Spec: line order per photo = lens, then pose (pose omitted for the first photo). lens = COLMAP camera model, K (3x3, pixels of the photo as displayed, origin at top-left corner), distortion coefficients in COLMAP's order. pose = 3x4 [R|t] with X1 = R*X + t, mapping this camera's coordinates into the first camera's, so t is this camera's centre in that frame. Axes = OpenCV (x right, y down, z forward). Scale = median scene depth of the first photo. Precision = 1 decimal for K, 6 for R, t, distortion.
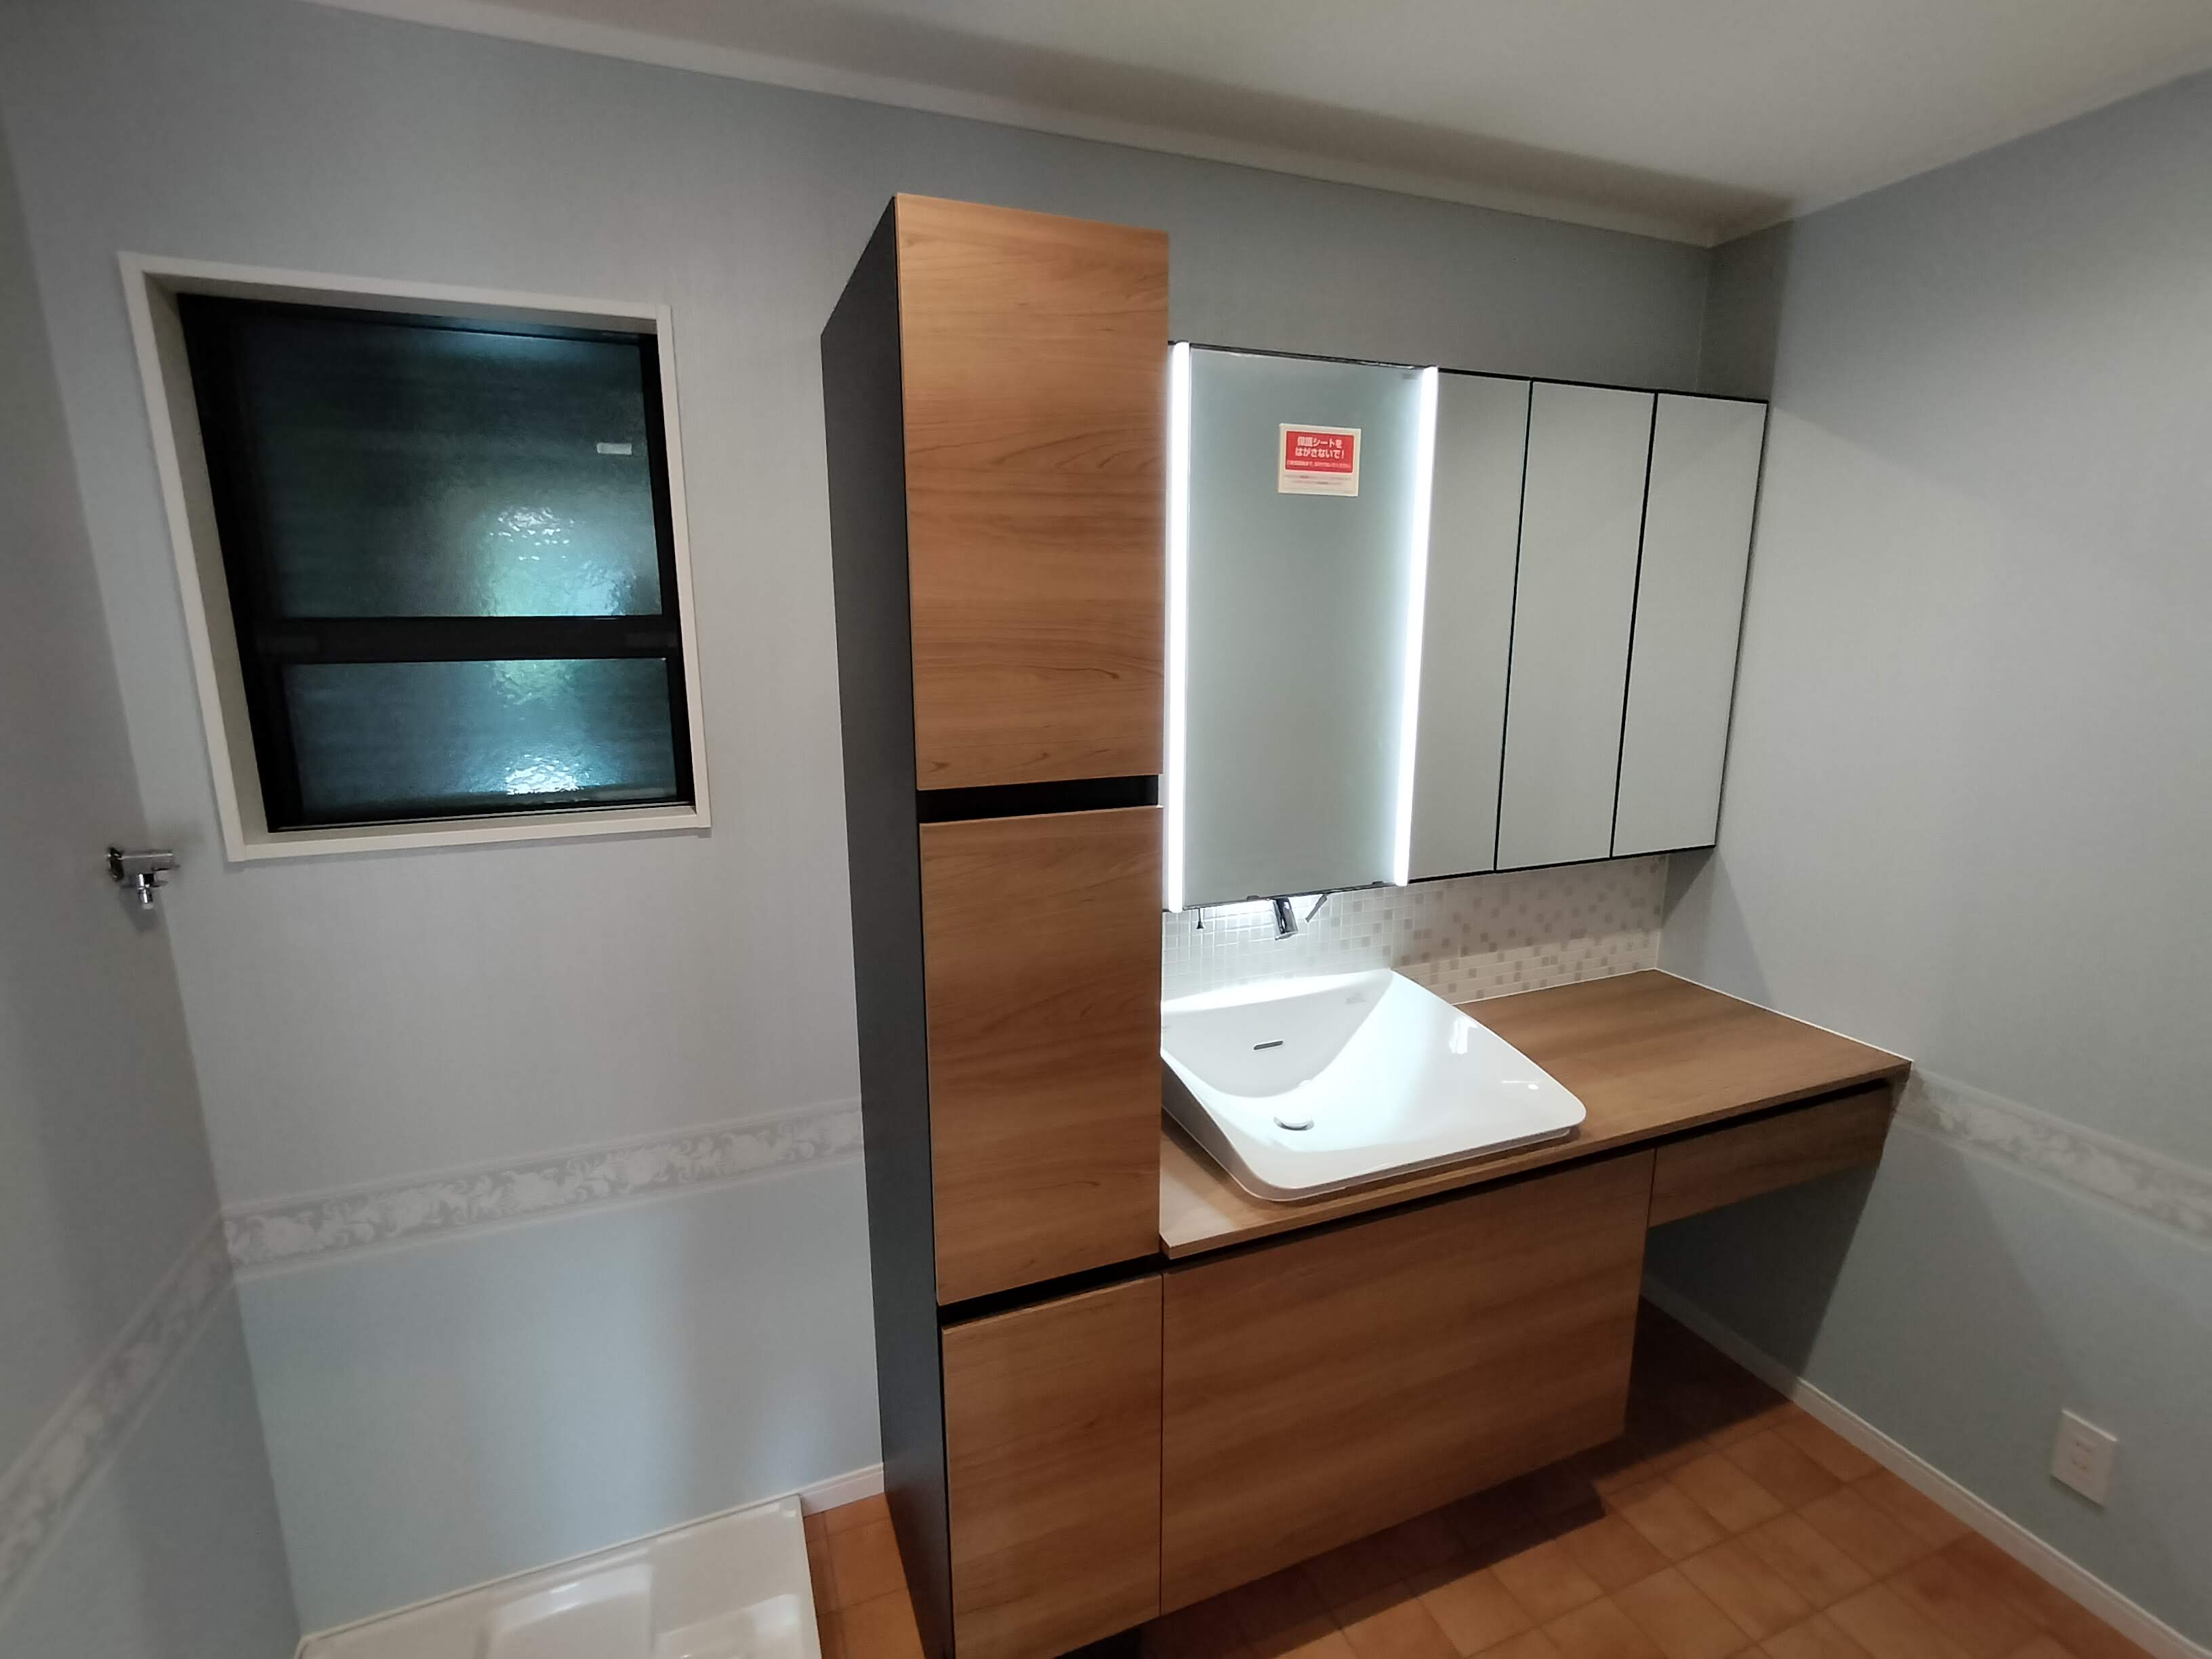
lens RADIAL K [[1030.9, 0, 1100.8], [0, 1030.9, 824.3], [0, 0, 1]] dist [-0.001970, -0.000415]
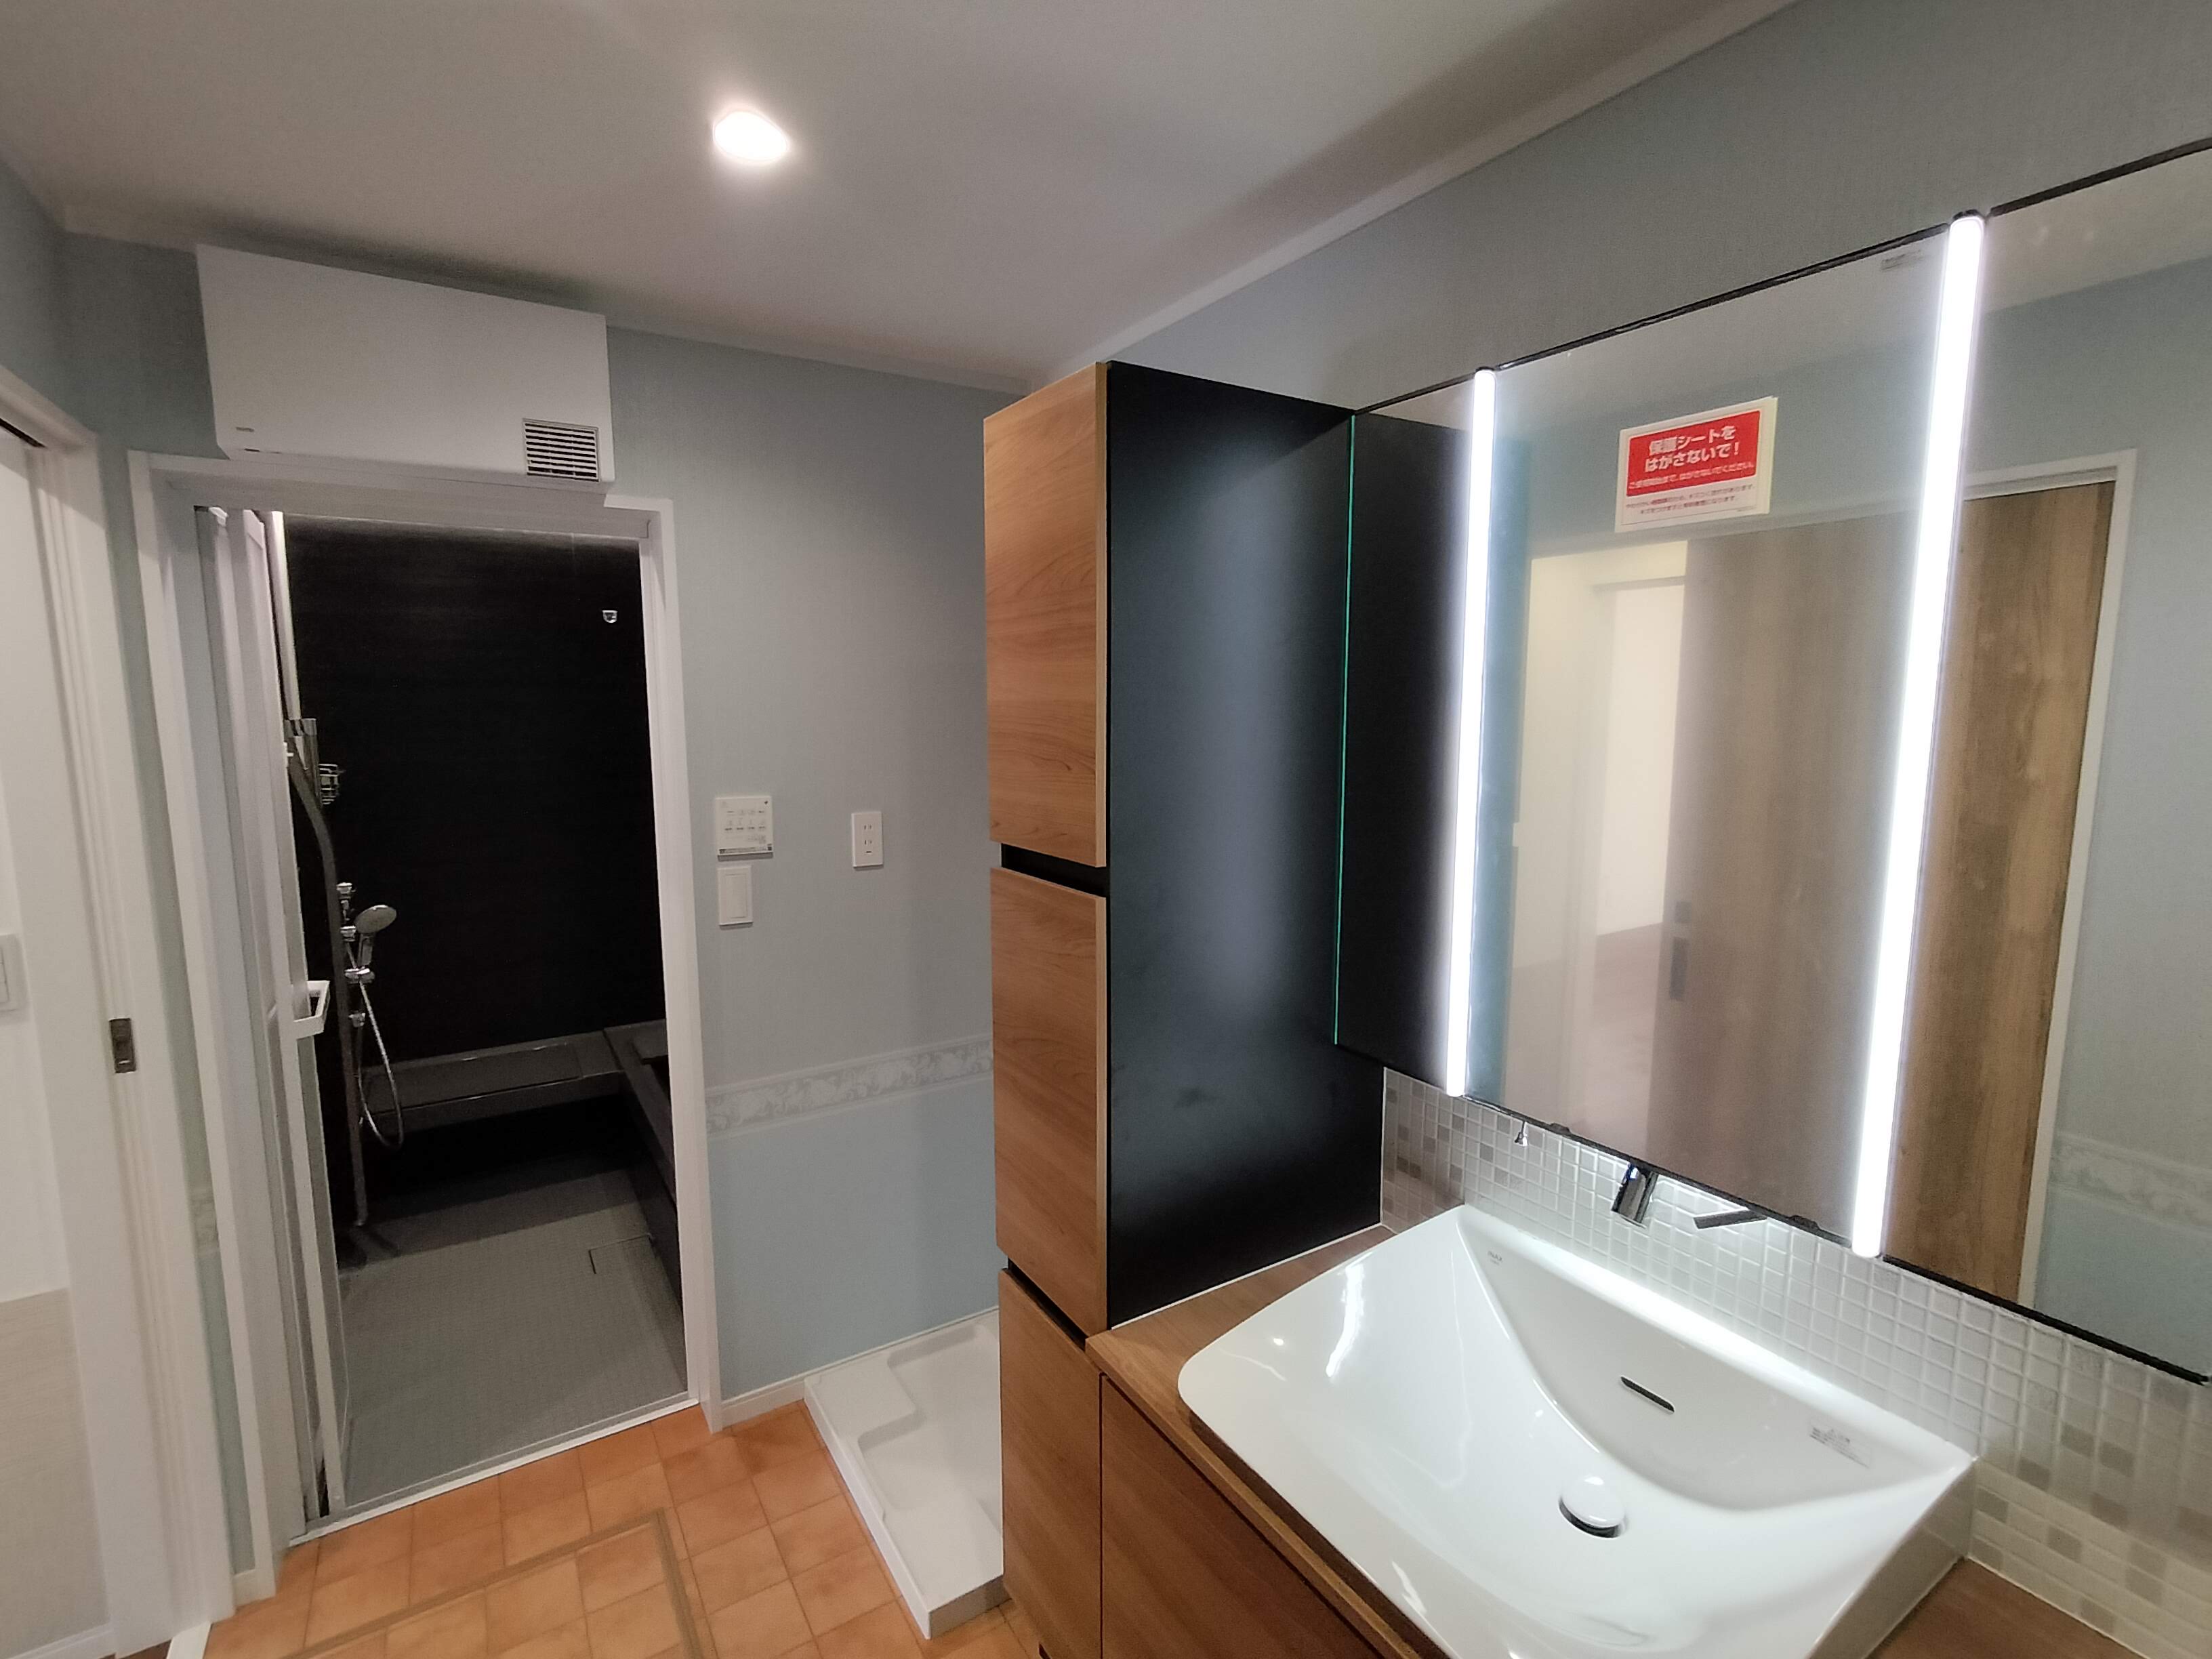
lens RADIAL K [[1030.9, 0, 1097.8], [0, 1030.9, 823.0], [0, 0, 1]] dist [-0.001970, -0.000415]
pose [[0.181536, 0.128425, -0.974962, 0.781959], [-0.191566, 0.977061, 0.093033, -0.138759], [0.964545, 0.169880, 0.201974, 0.579916]]
